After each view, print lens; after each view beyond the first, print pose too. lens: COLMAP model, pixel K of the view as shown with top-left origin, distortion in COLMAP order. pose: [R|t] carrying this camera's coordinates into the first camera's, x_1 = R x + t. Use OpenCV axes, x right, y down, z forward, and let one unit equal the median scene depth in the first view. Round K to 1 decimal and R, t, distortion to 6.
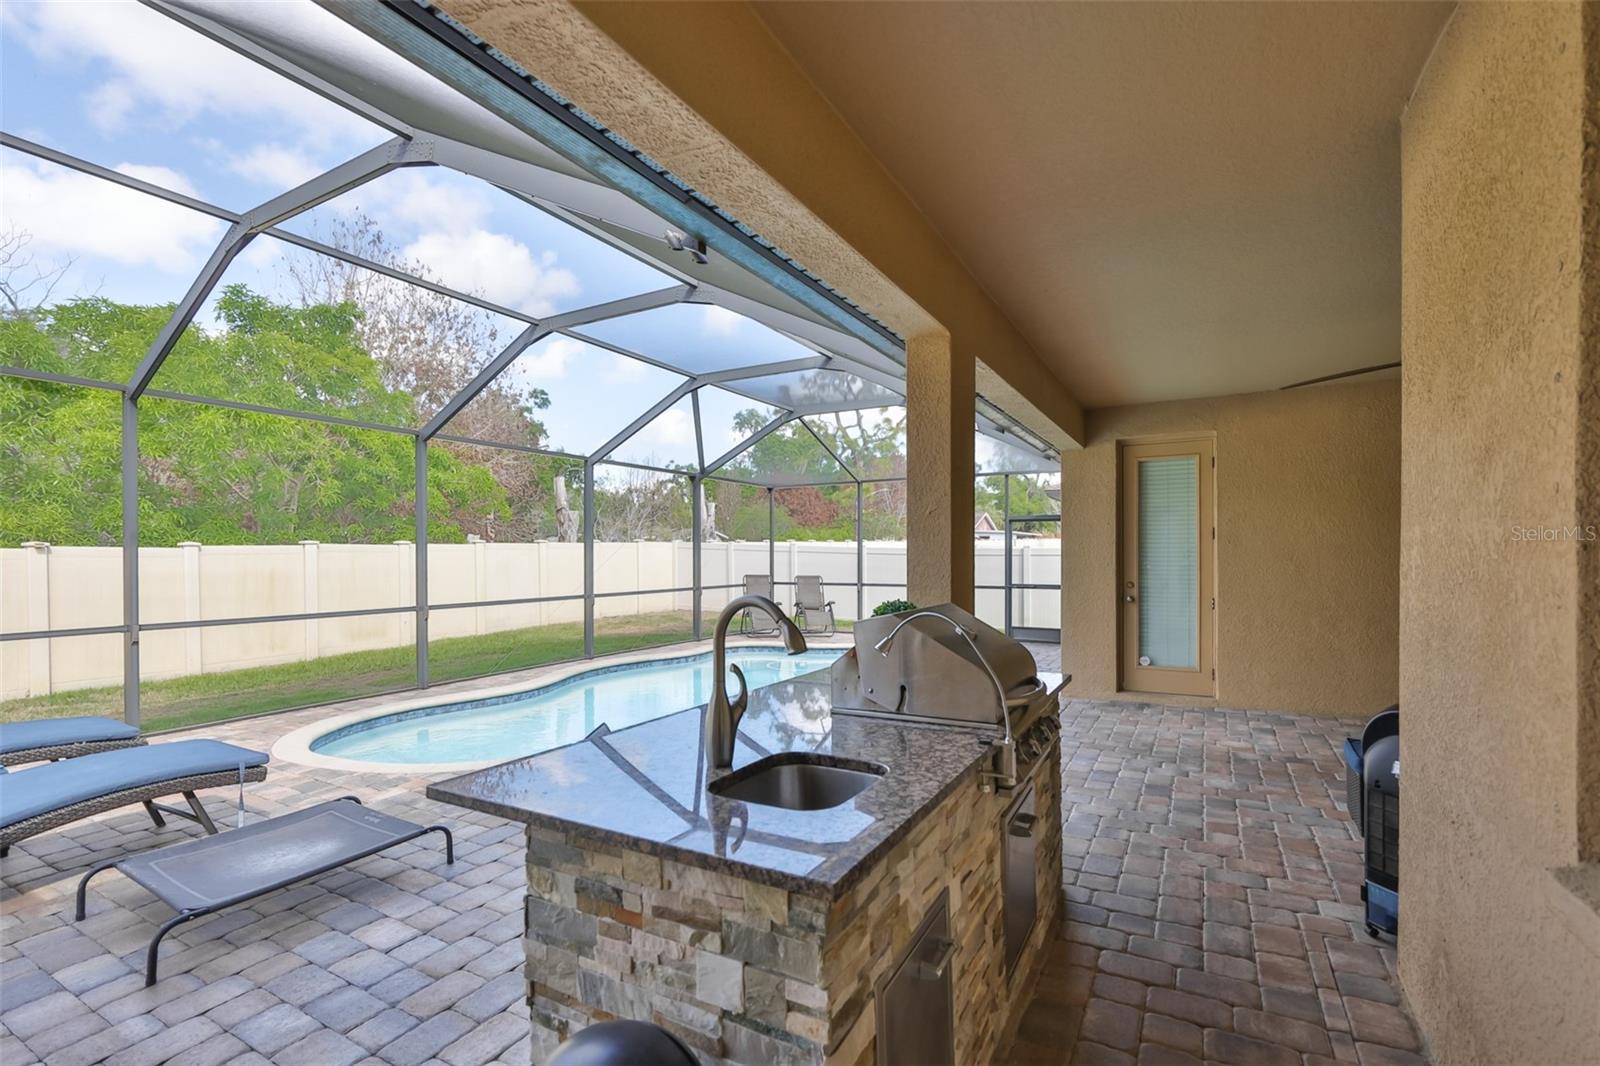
lens RADIAL K [[690.3, 0, 800.0], [0, 690.3, 533.0], [0, 0, 1]] dist [-0.001489, -0.000200]
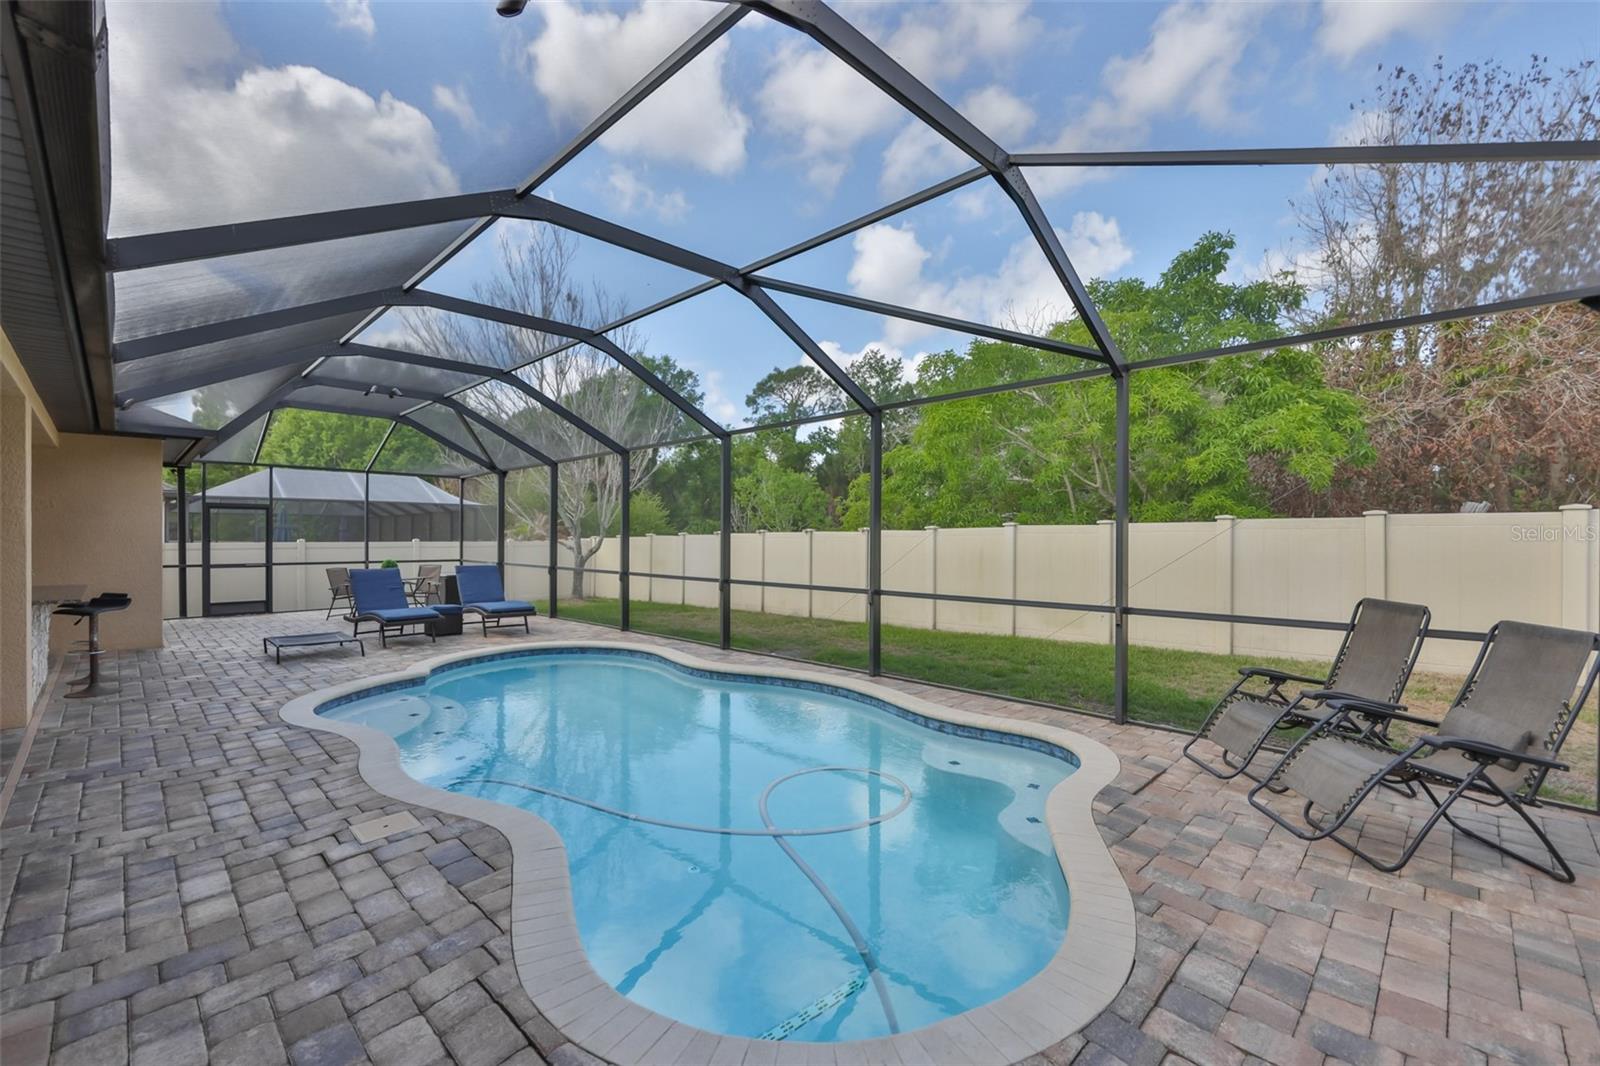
lens RADIAL K [[688.1, 0, 805.1], [0, 688.1, 549.8], [0, 0, 1]] dist [0.000701, -0.000099]
pose [[-0.251577, 0.036757, -0.967139, 0.490594], [0.037710, 0.998892, 0.028154, 0.012486], [0.967102, -0.029388, -0.252685, 1.157546]]
